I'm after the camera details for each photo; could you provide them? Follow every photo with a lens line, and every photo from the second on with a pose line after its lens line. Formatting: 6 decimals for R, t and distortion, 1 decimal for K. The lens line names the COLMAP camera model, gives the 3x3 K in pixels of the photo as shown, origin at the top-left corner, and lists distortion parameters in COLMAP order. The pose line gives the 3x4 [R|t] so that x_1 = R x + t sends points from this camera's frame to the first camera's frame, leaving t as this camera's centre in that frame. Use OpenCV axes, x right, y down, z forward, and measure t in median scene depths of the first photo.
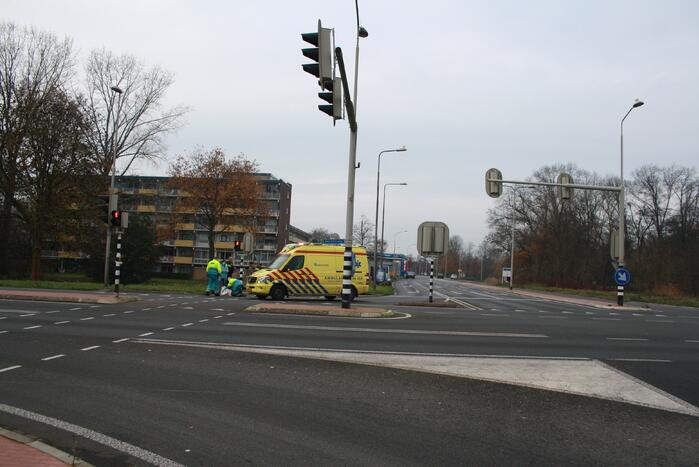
lens RADIAL K [[571.6, 0, 360.2], [0, 571.6, 250.9], [0, 0, 1]] dist [-0.118009, 0.050036]
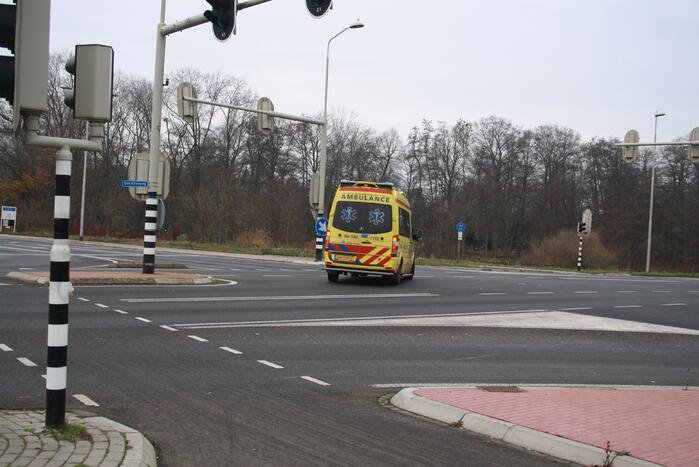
lens RADIAL K [[866.3, 0, 350.8], [0, 866.3, 236.6], [0, 0, 1]] dist [-0.044287, 0.000000]
pose [[0.741289, -0.011704, 0.671084, -0.380552], [-0.034343, 0.997877, 0.055339, -0.012713], [-0.670306, -0.064069, 0.739313, -0.003607]]
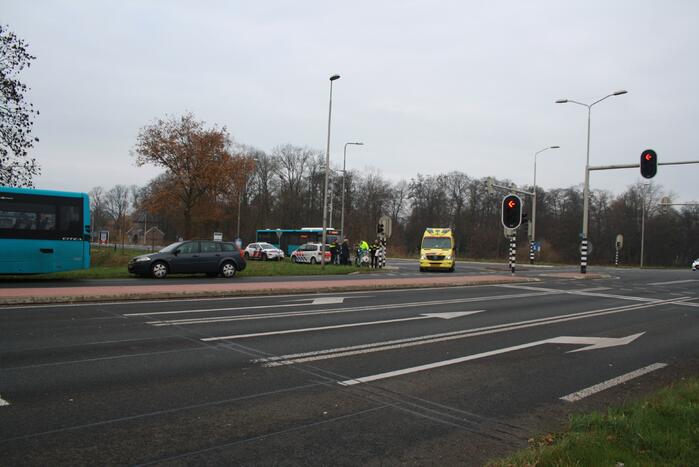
lens RADIAL K [[573.2, 0, 355.7], [0, 573.2, 244.6], [0, 0, 1]] dist [-0.129277, 0.088841]
pose [[0.691526, -0.018913, 0.722104, -1.116947], [-0.027694, 0.998228, 0.052667, -0.037093], [-0.721821, -0.056418, 0.689777, 0.216361]]
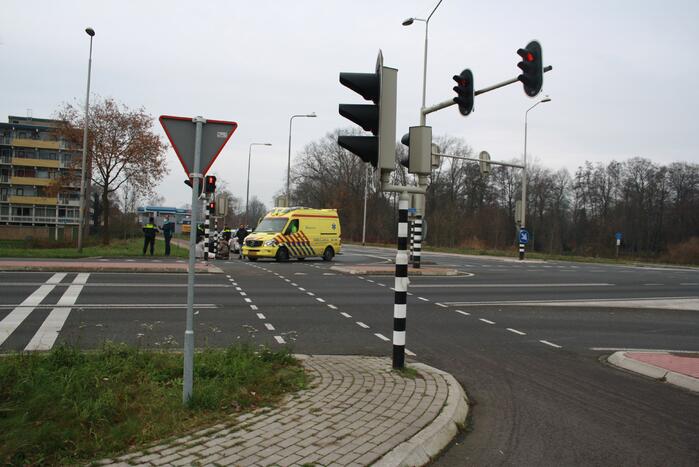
lens RADIAL K [[569.8, 0, 353.1], [0, 569.8, 234.3], [0, 0, 1]] dist [-0.121570, 0.065535]
pose [[0.910187, -0.007201, 0.414135, -0.400989], [-0.013999, 0.998743, 0.048133, -0.014272], [-0.413961, -0.049607, 0.908942, 0.009451]]
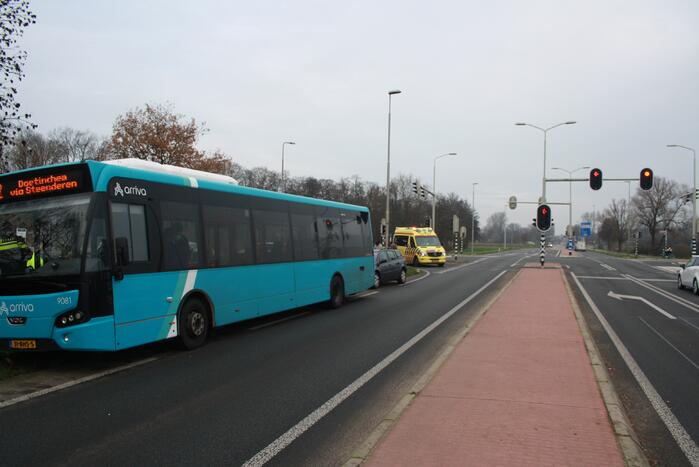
lens RADIAL K [[571.6, 0, 348.1], [0, 571.6, 240.0], [0, 0, 1]] dist [-0.118009, 0.050036]
pose [[0.296773, -0.041664, 0.954039, -1.483142], [-0.032217, 0.998042, 0.053607, -0.051089], [-0.954404, -0.046646, 0.294850, 0.699240]]
